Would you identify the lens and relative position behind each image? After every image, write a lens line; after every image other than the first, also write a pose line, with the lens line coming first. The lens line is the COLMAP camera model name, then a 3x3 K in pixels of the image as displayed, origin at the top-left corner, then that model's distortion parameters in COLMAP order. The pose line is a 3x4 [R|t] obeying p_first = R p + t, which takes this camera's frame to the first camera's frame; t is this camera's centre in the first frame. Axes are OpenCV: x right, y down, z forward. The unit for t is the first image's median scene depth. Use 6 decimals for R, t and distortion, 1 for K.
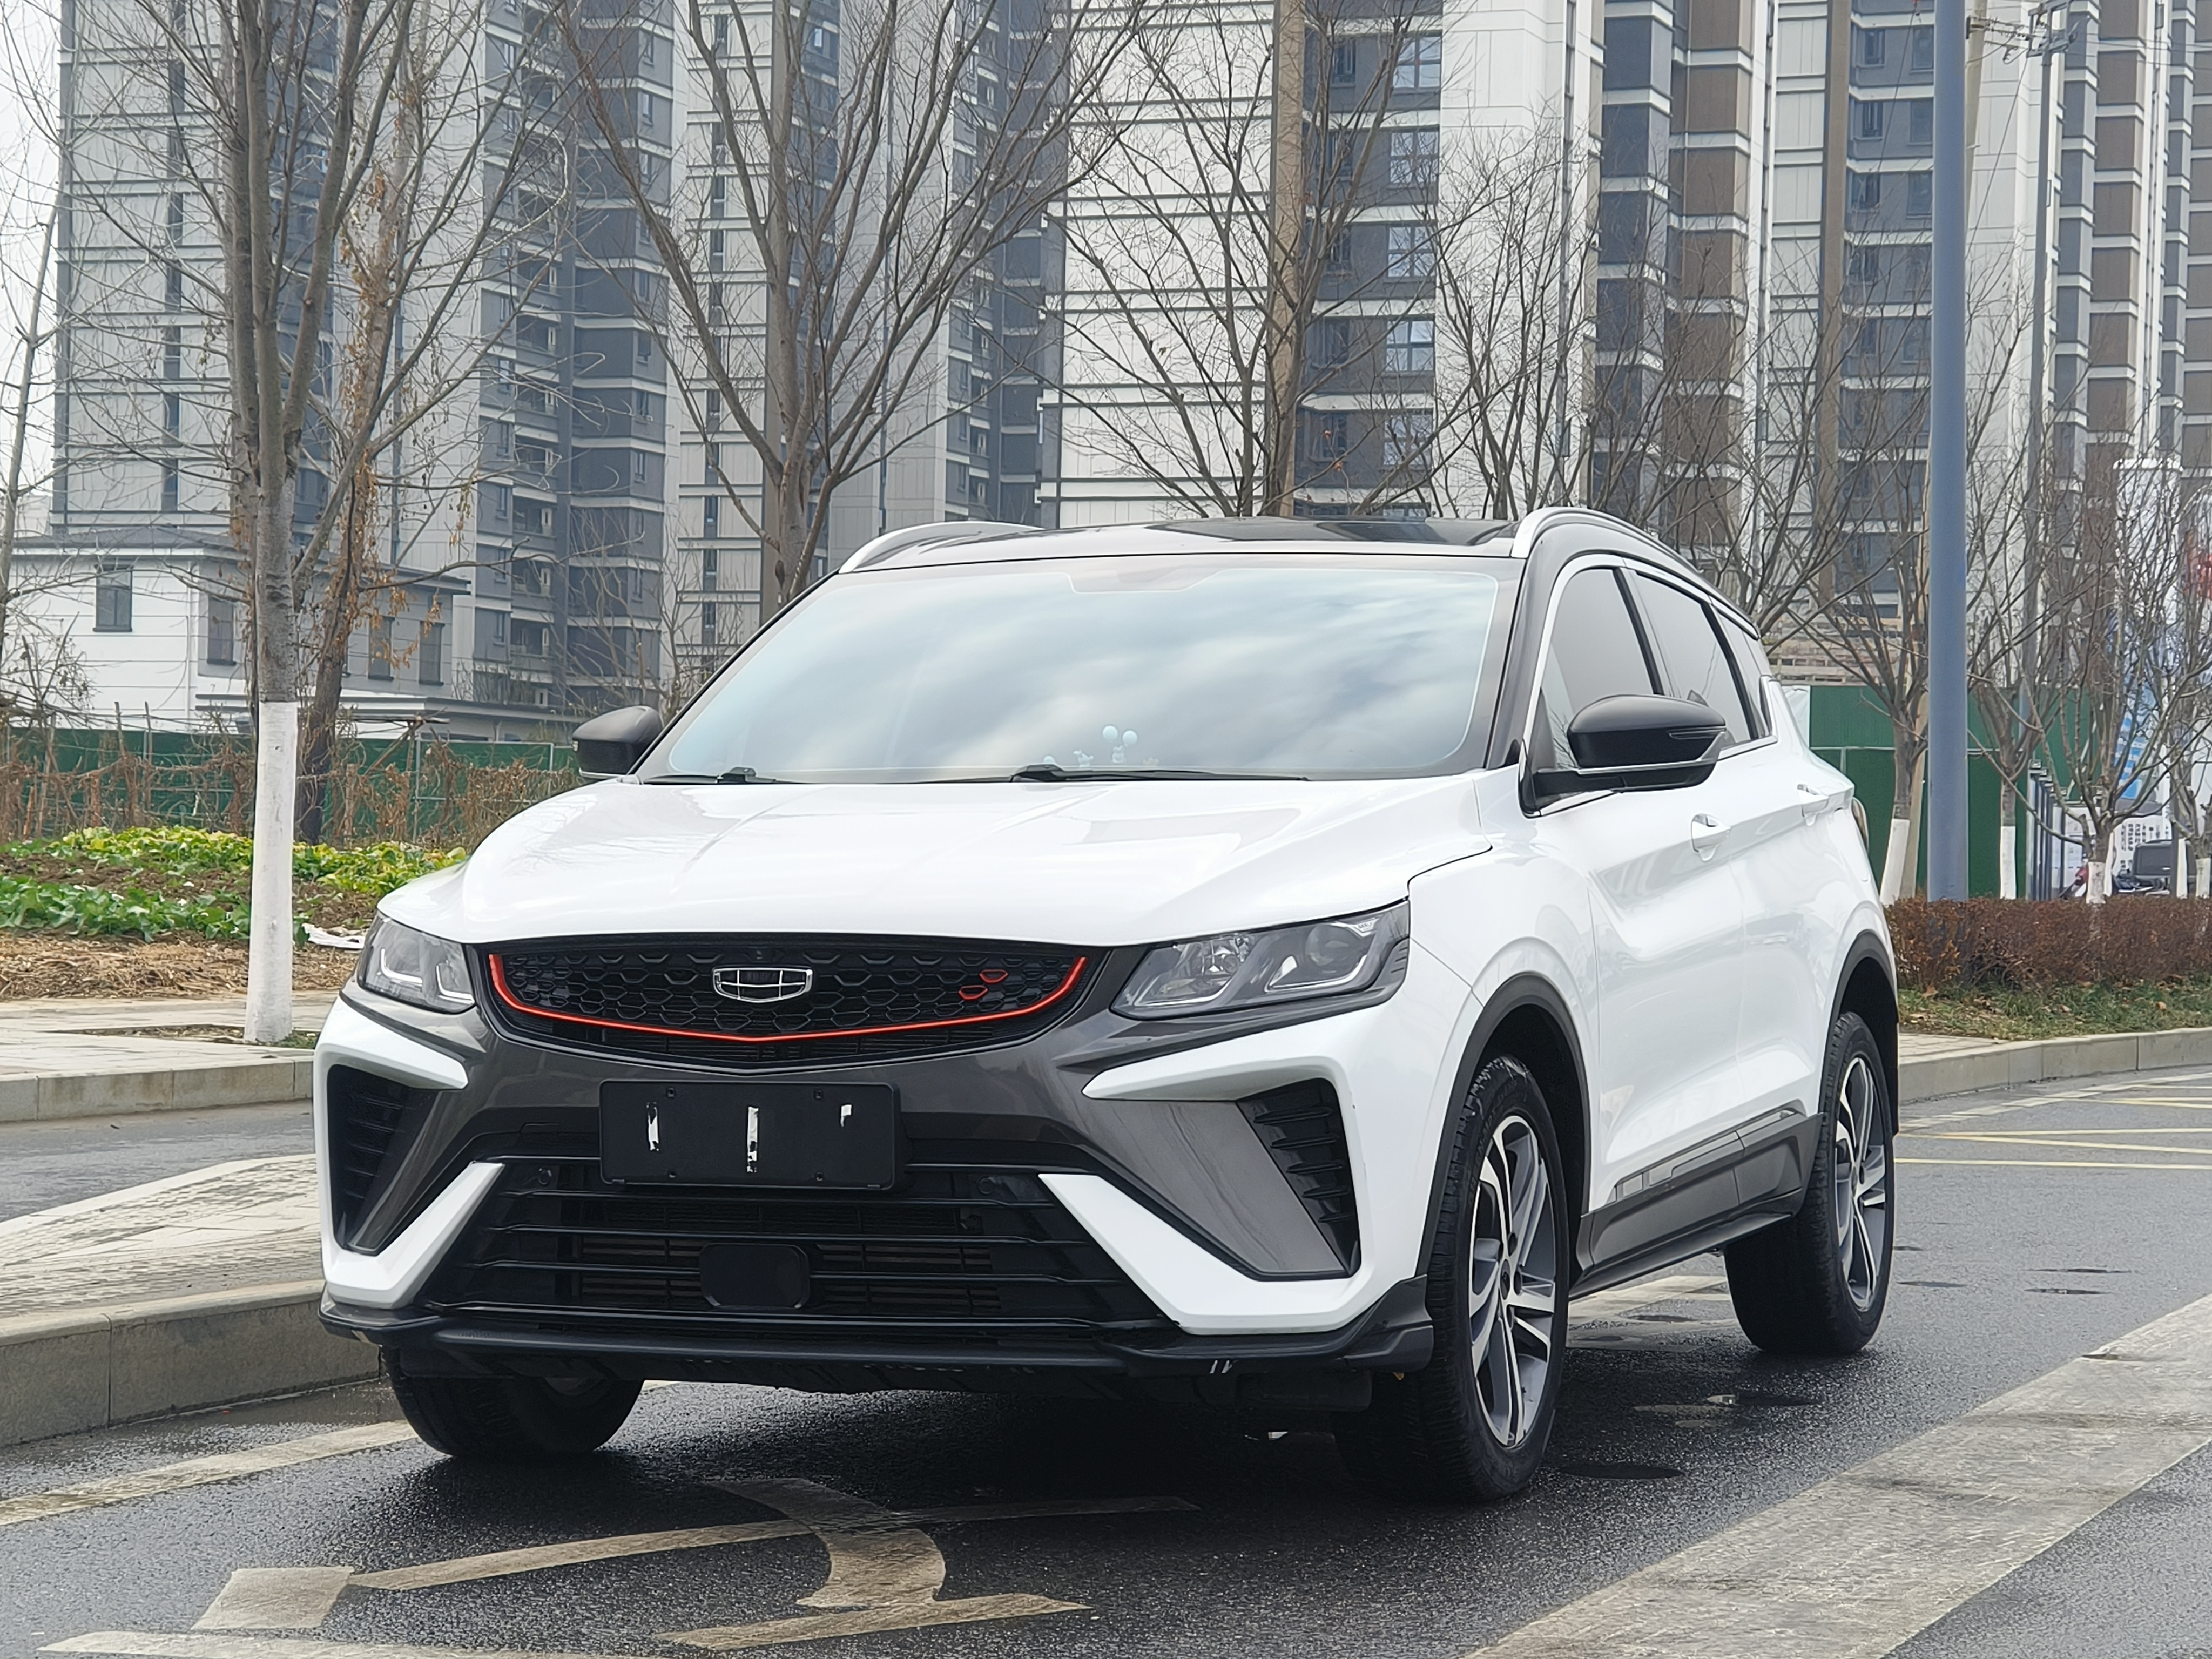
lens RADIAL K [[4957.2, 0, 1133.8], [0, 4957.2, 832.3], [0, 0, 1]] dist [-0.050285, 2.430462]
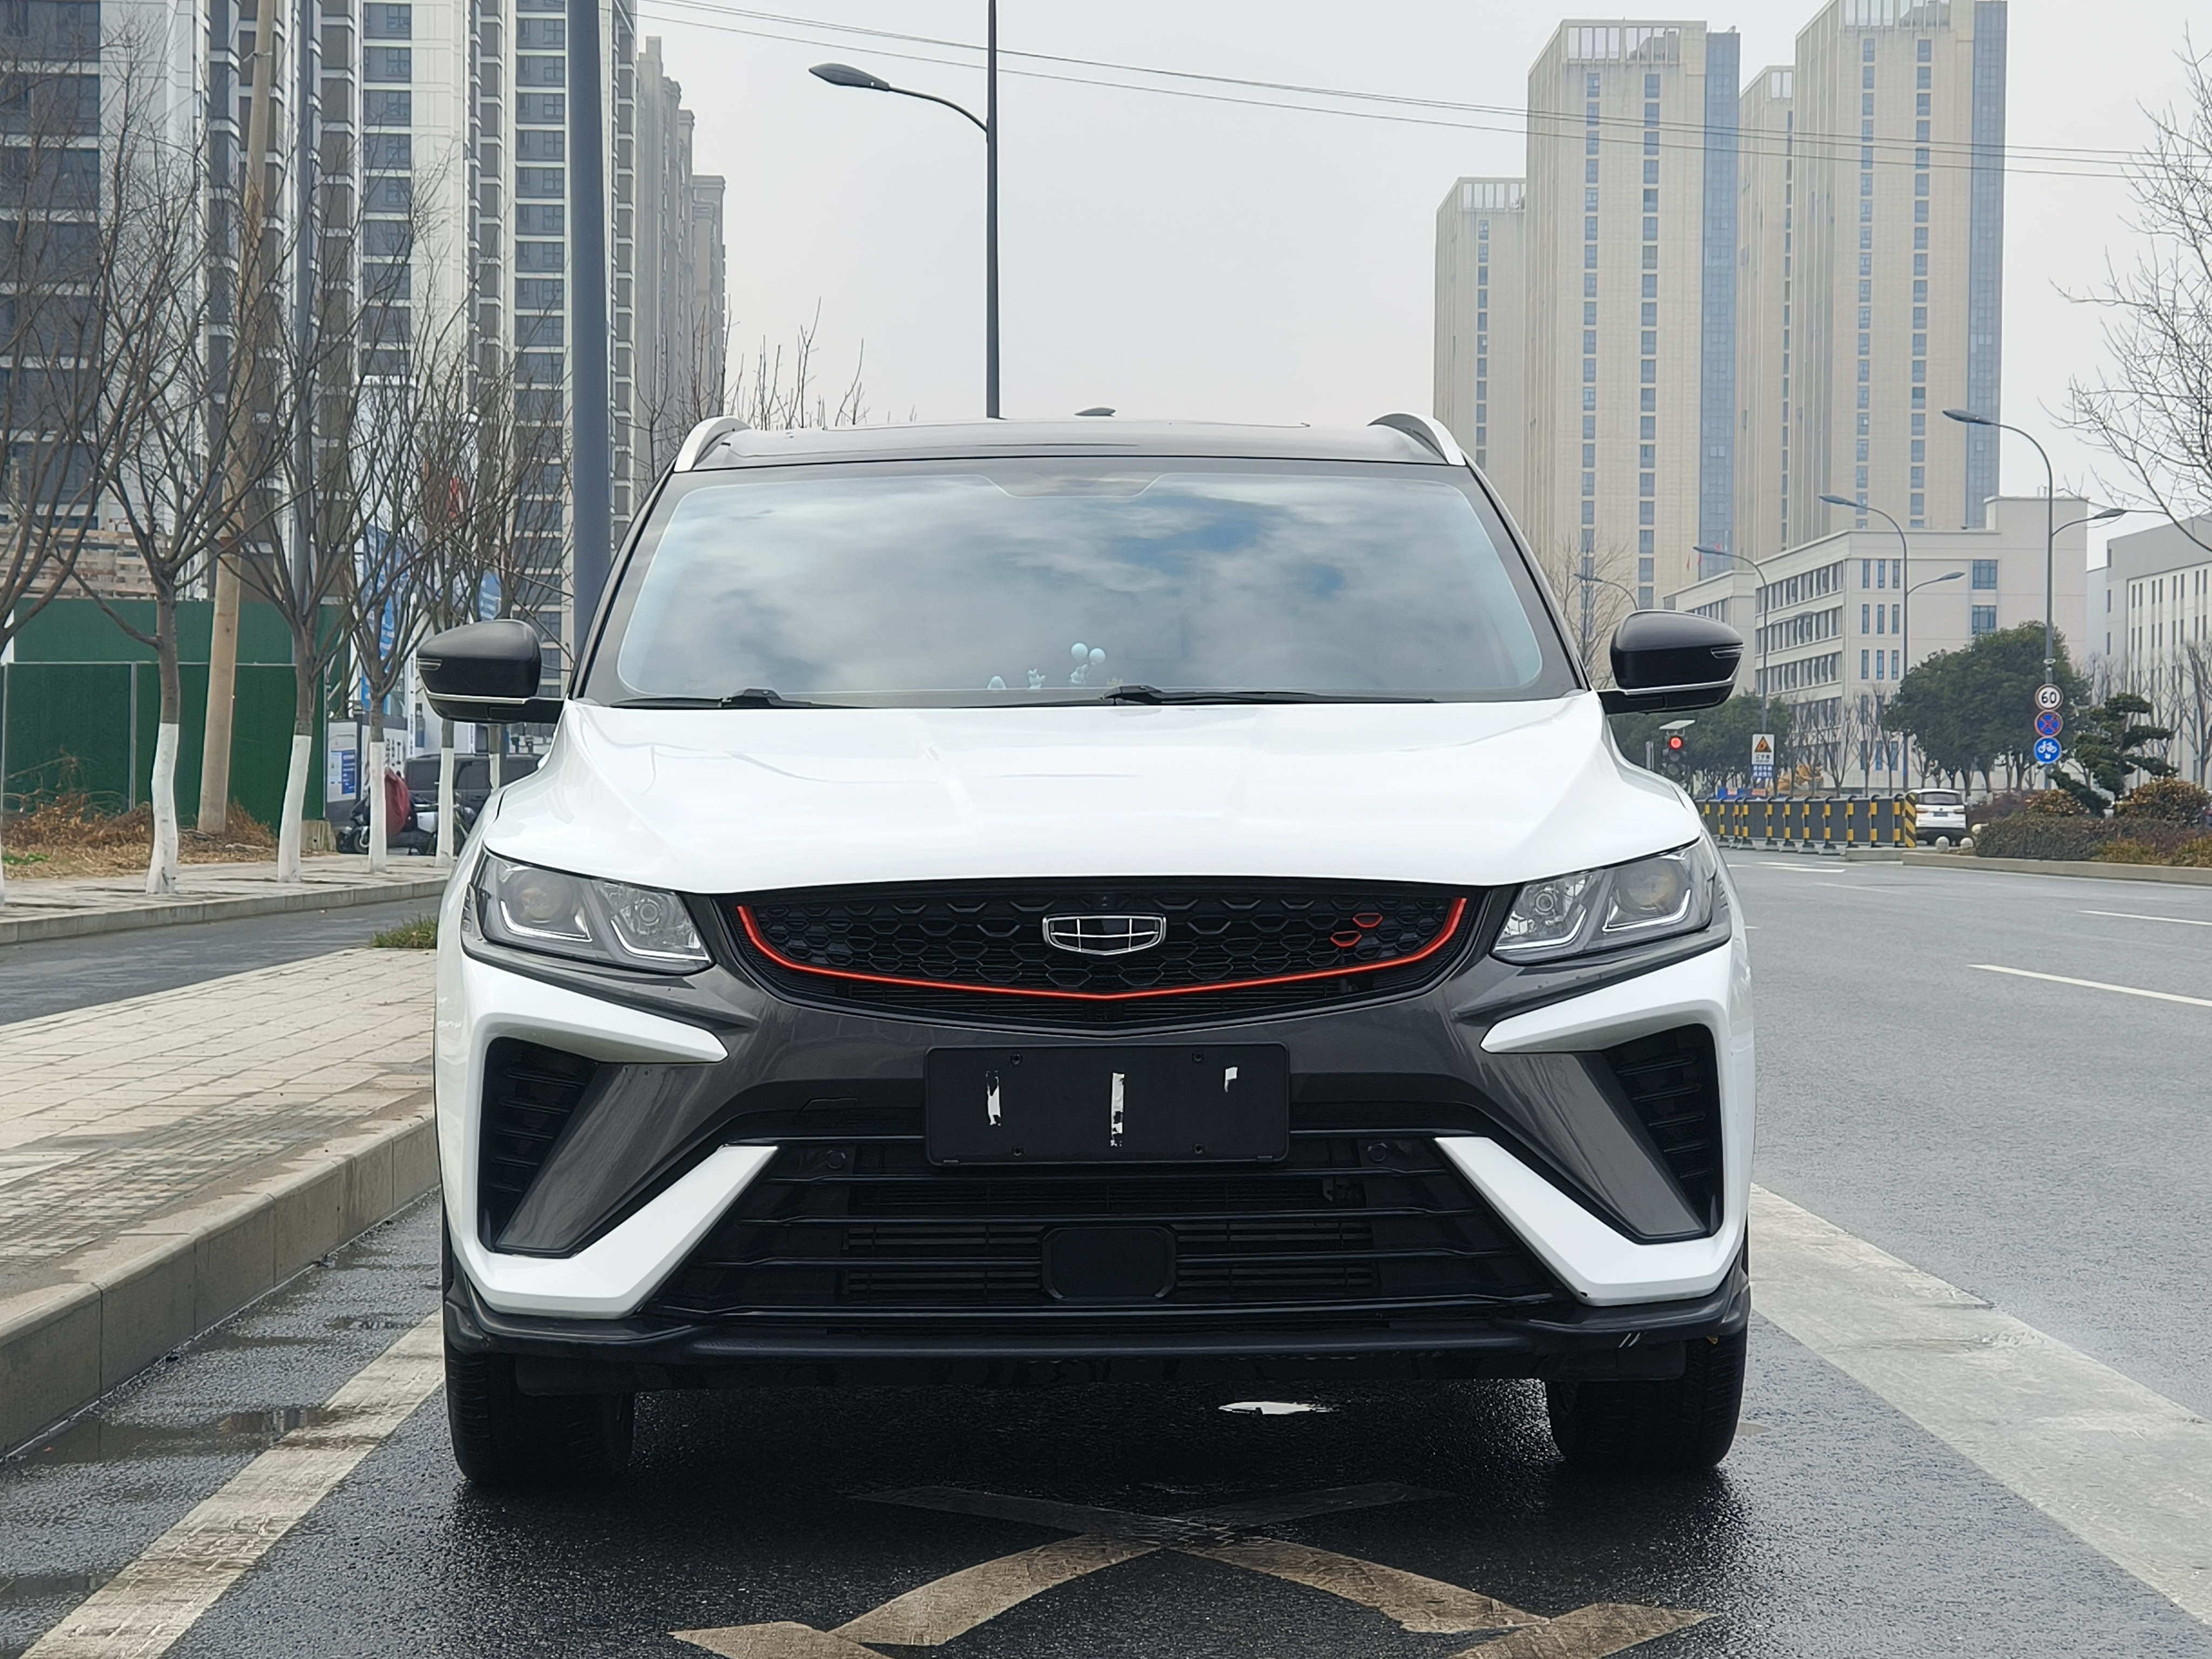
lens RADIAL K [[4957.2, 0, 1133.8], [0, 4957.2, 832.3], [0, 0, 1]] dist [-0.050285, 2.430462]
pose [[0.931452, -0.011740, 0.363674, -0.393283], [0.005499, 0.999819, 0.018192, -0.003663], [-0.363822, -0.014945, 0.931348, 0.173371]]
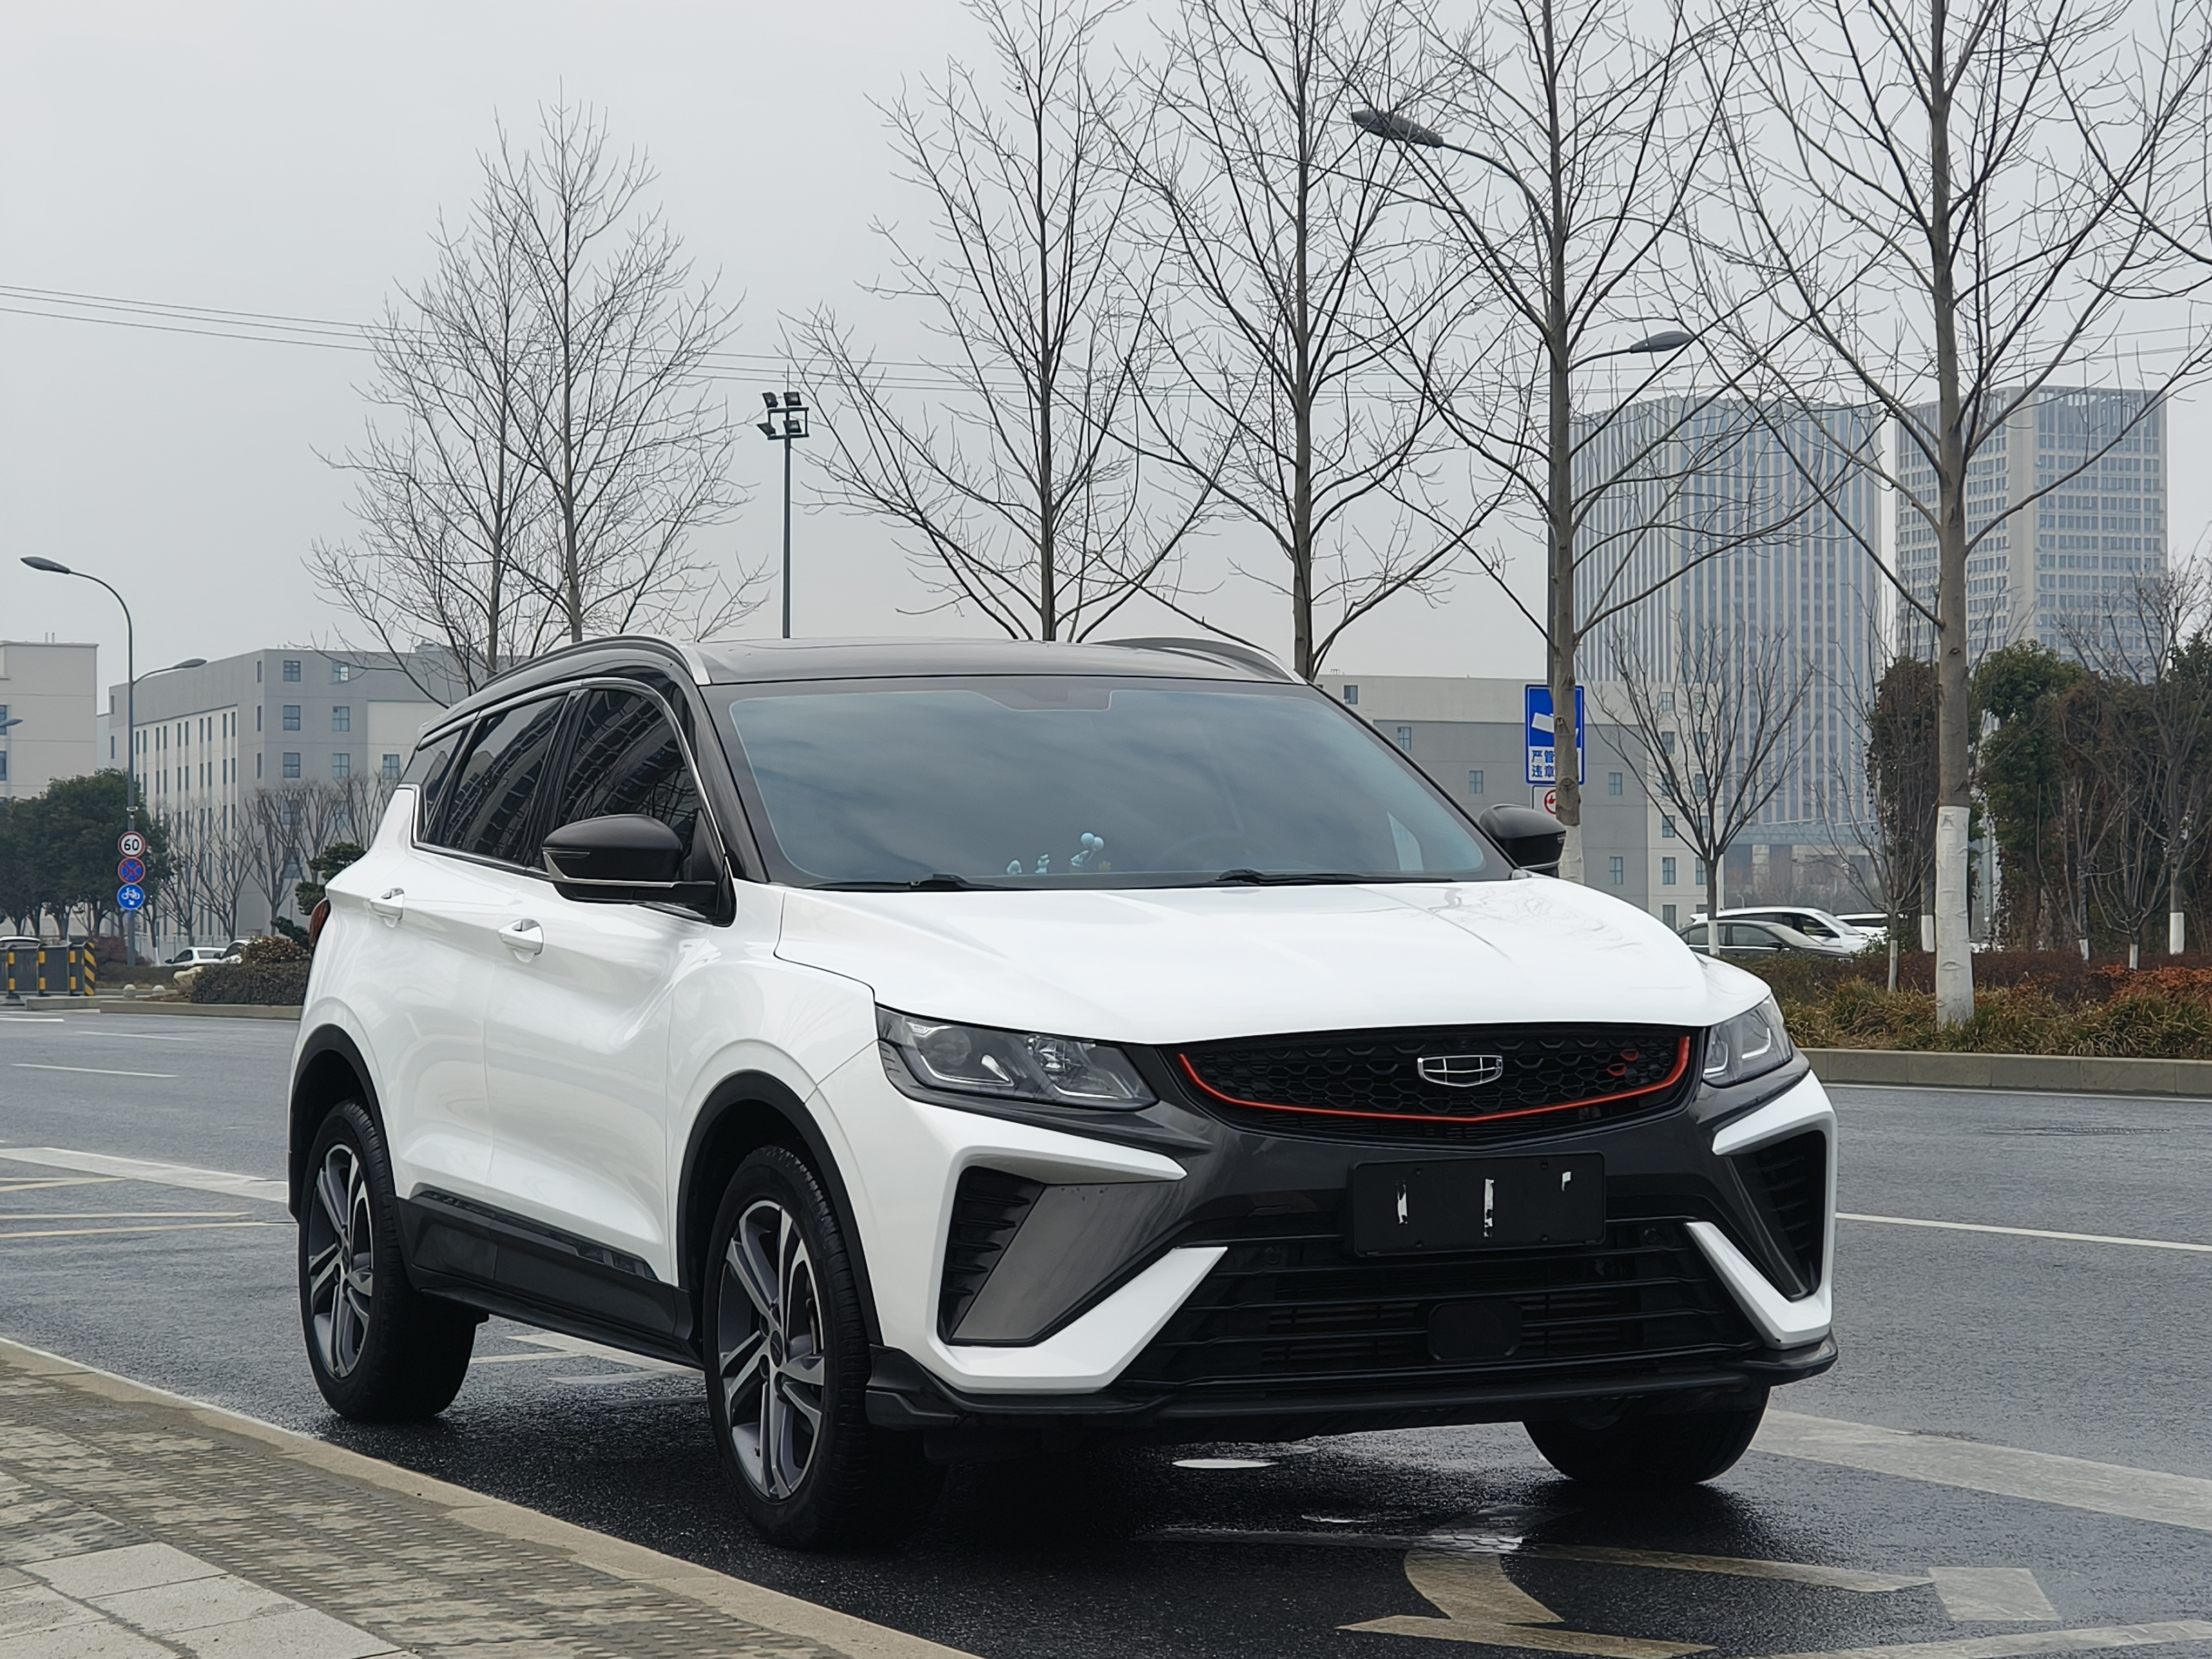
lens RADIAL K [[4957.2, 0, 1133.8], [0, 4957.2, 832.3], [0, 0, 1]] dist [-0.050285, 2.430462]
pose [[0.710348, -0.003004, 0.703845, -0.920116], [0.011530, 0.999906, -0.007370, -0.015814], [-0.703757, 0.013351, 0.710316, 0.254471]]
